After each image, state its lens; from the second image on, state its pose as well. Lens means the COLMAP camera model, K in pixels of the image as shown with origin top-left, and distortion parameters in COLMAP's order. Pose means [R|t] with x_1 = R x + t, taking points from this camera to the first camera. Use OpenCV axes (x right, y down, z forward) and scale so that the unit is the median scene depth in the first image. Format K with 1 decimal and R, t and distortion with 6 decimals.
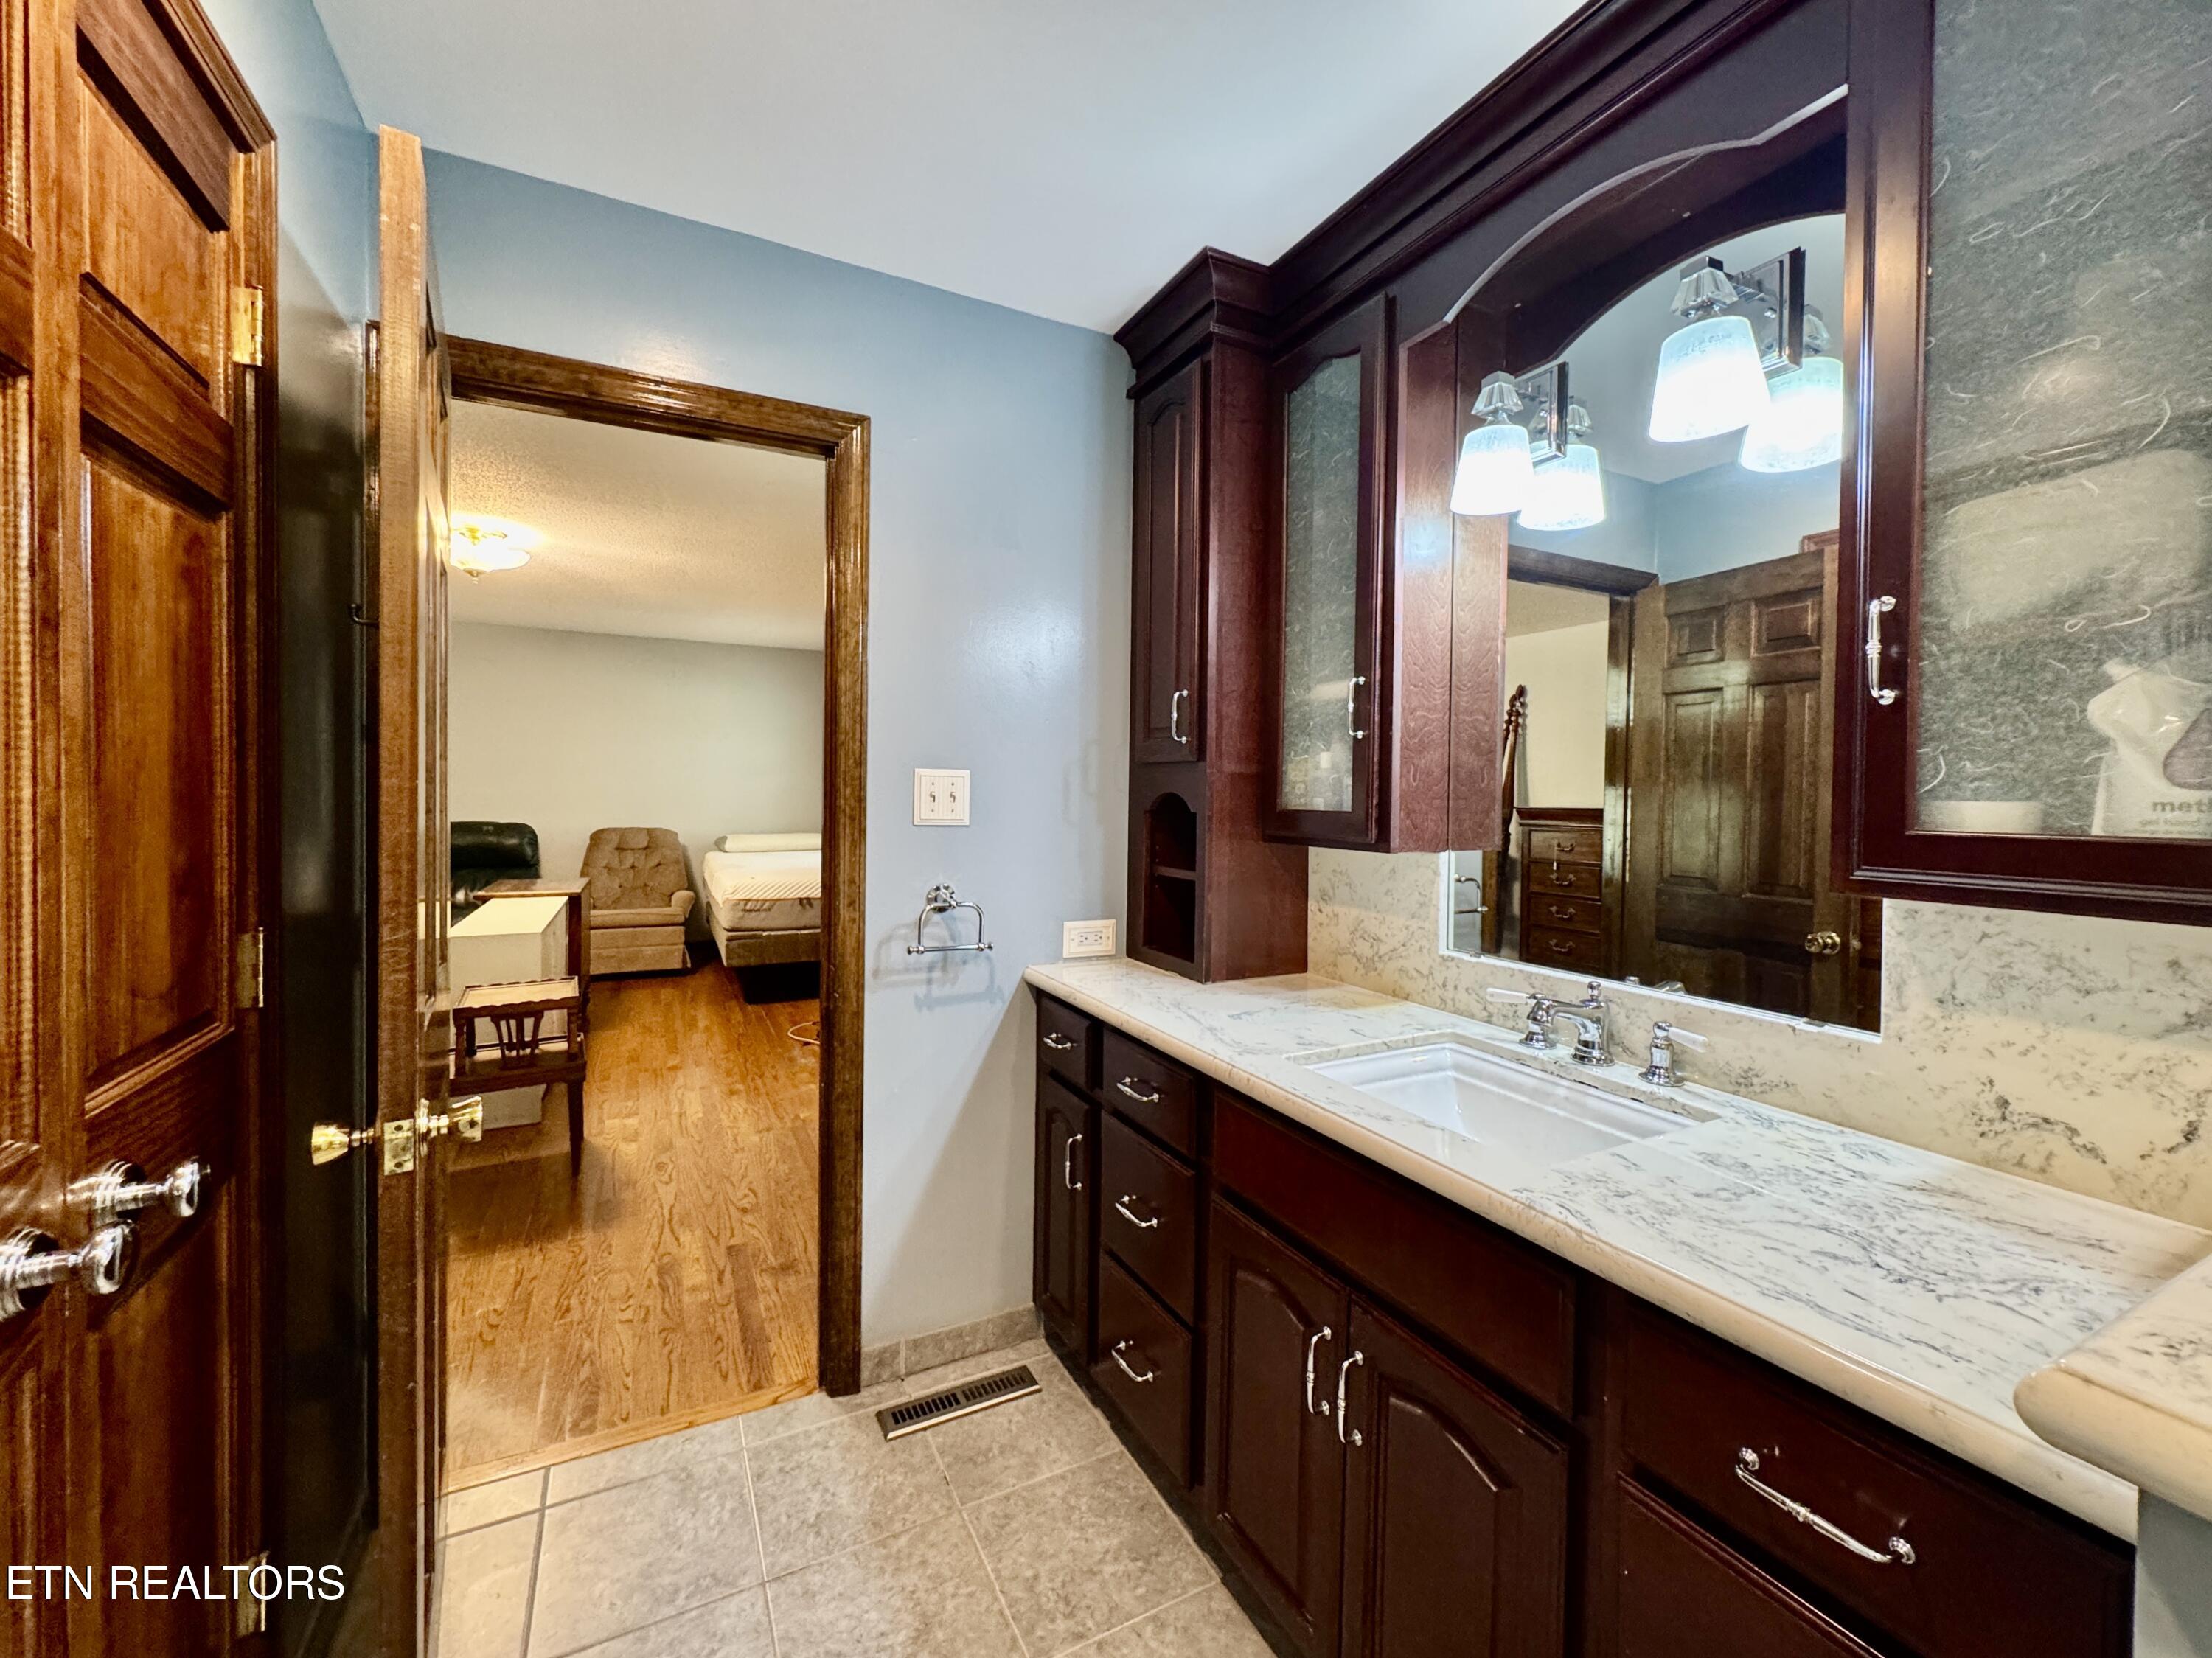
lens RADIAL K [[887.6, 0, 1106.1], [0, 887.6, 824.7], [0, 0, 1]] dist [-0.001055, -0.000289]
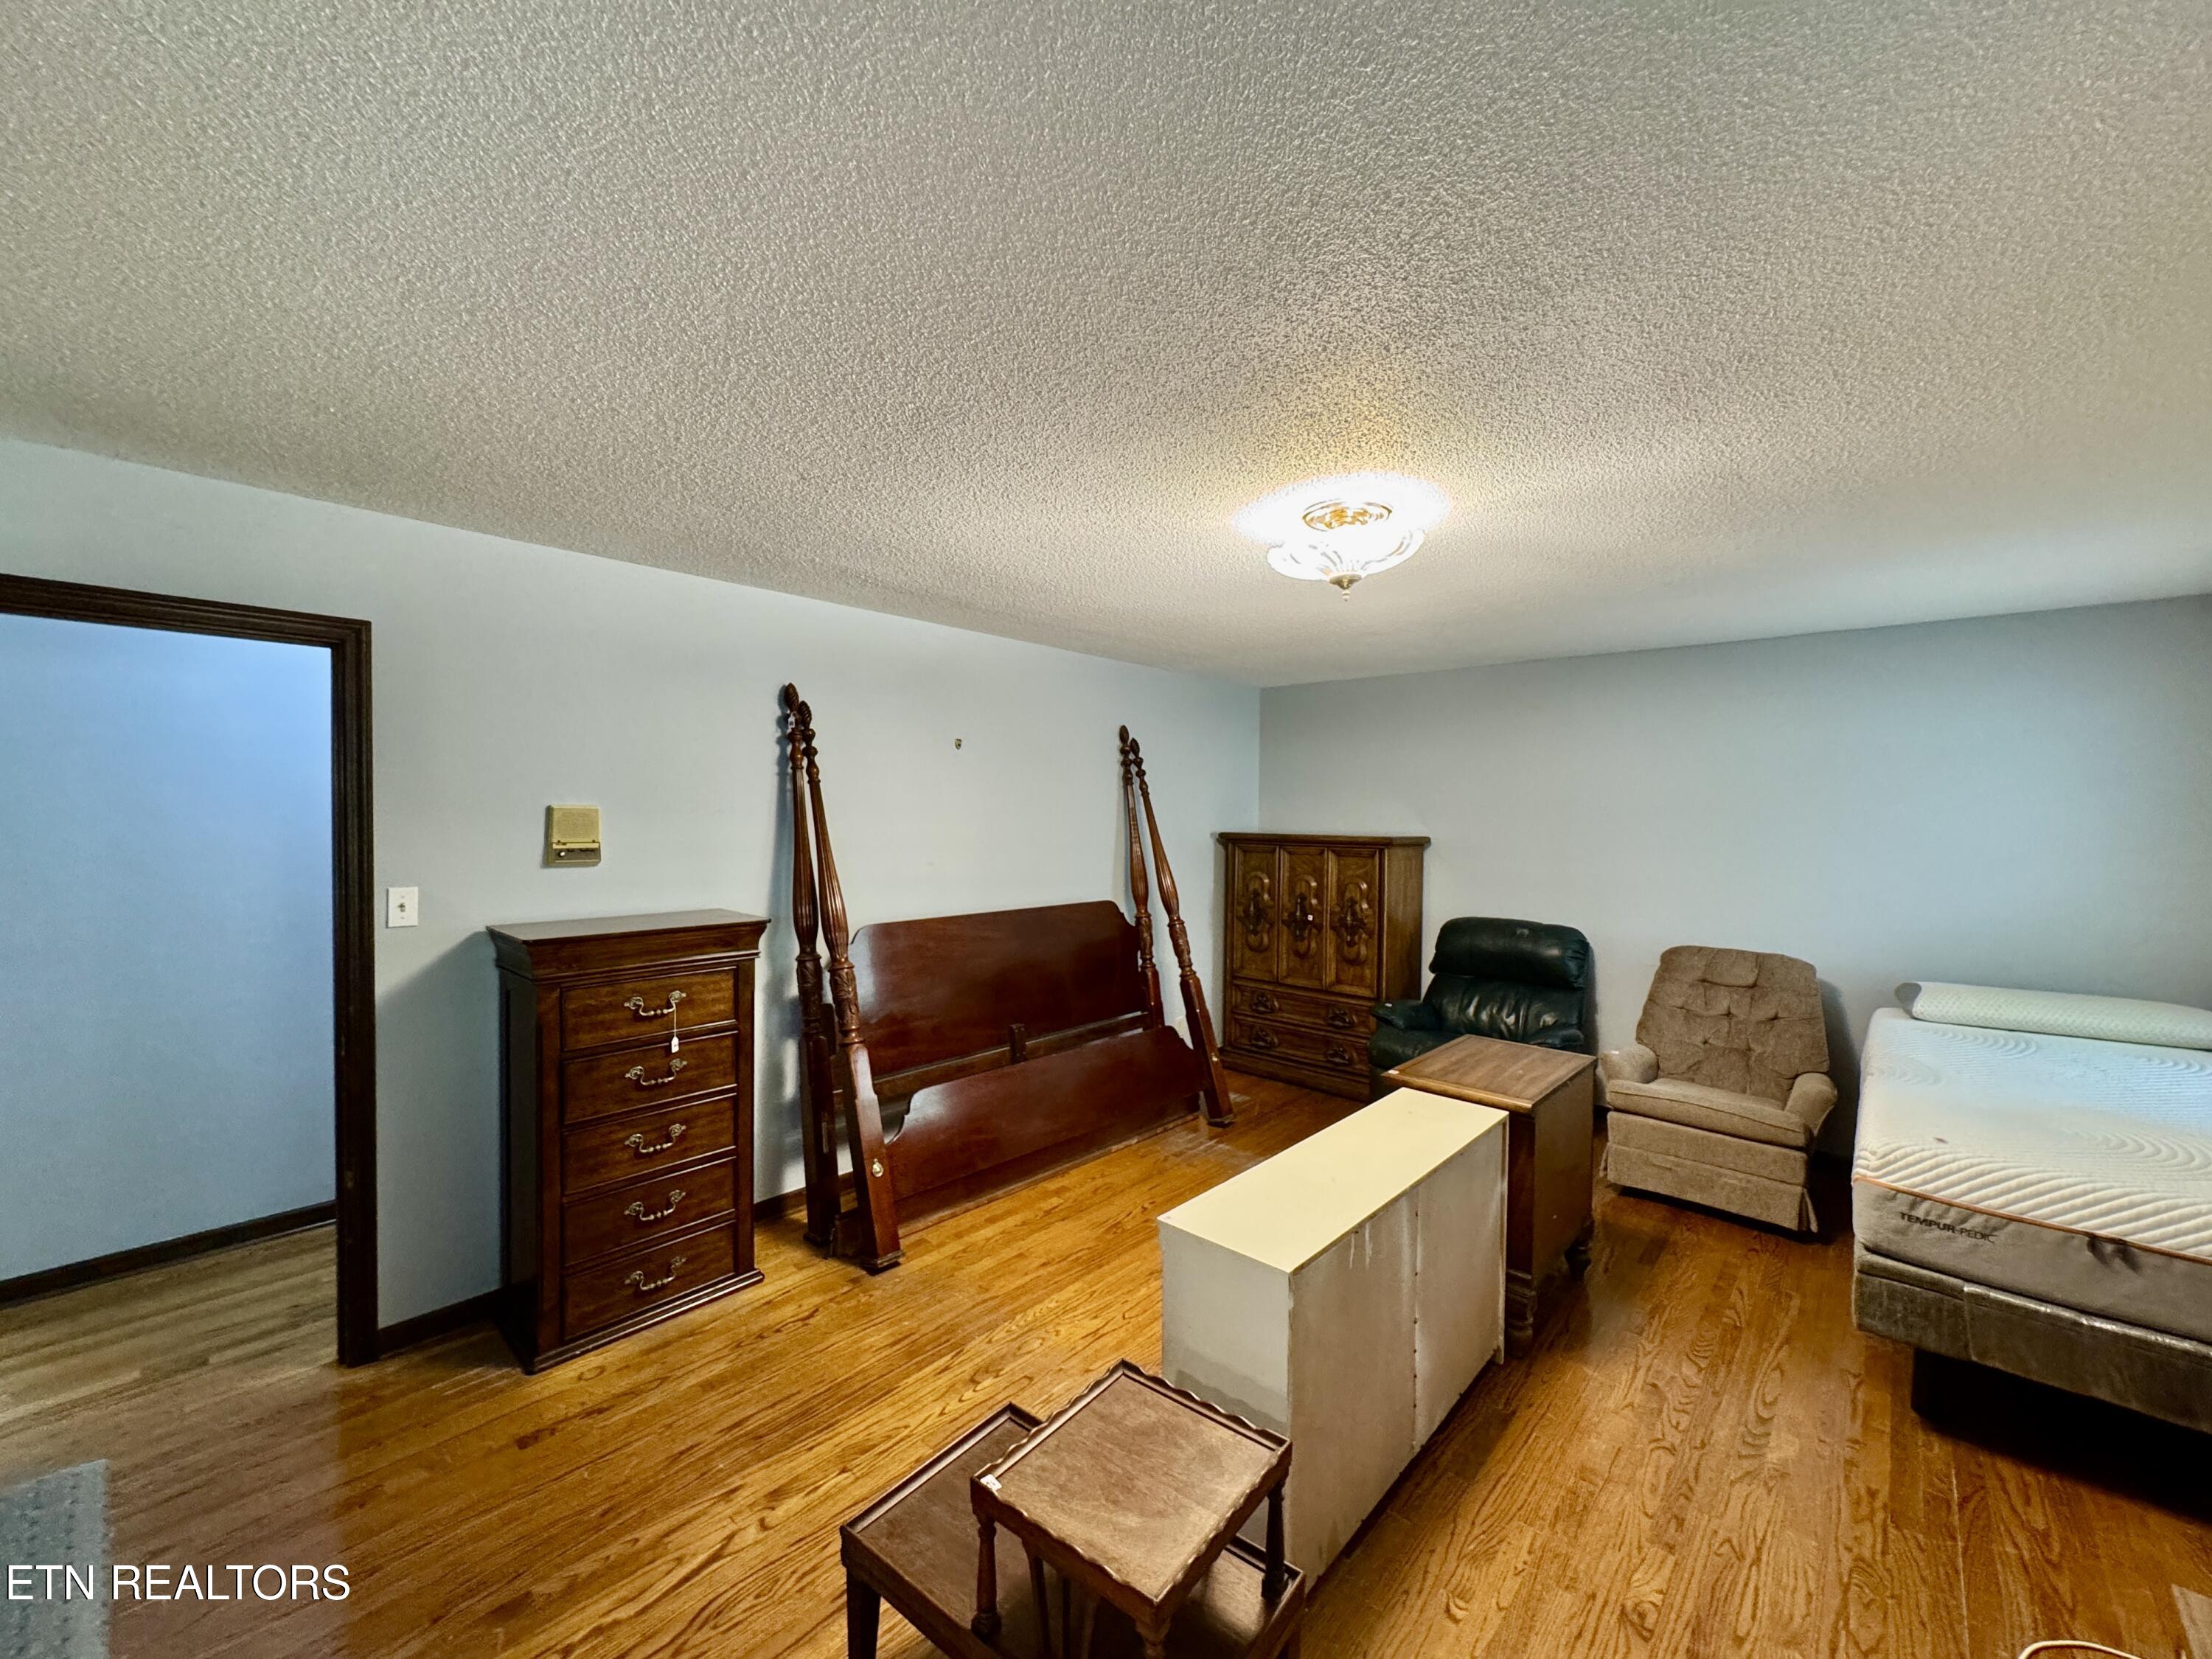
lens RADIAL K [[887.7, 0, 1106.1], [0, 887.7, 825.2], [0, 0, 1]] dist [-0.001055, -0.000289]
pose [[0.357114, 0.003706, -0.934054, -0.119768], [-0.039659, 0.999151, -0.011198, -0.062427], [0.933219, 0.041042, 0.356957, 0.392829]]
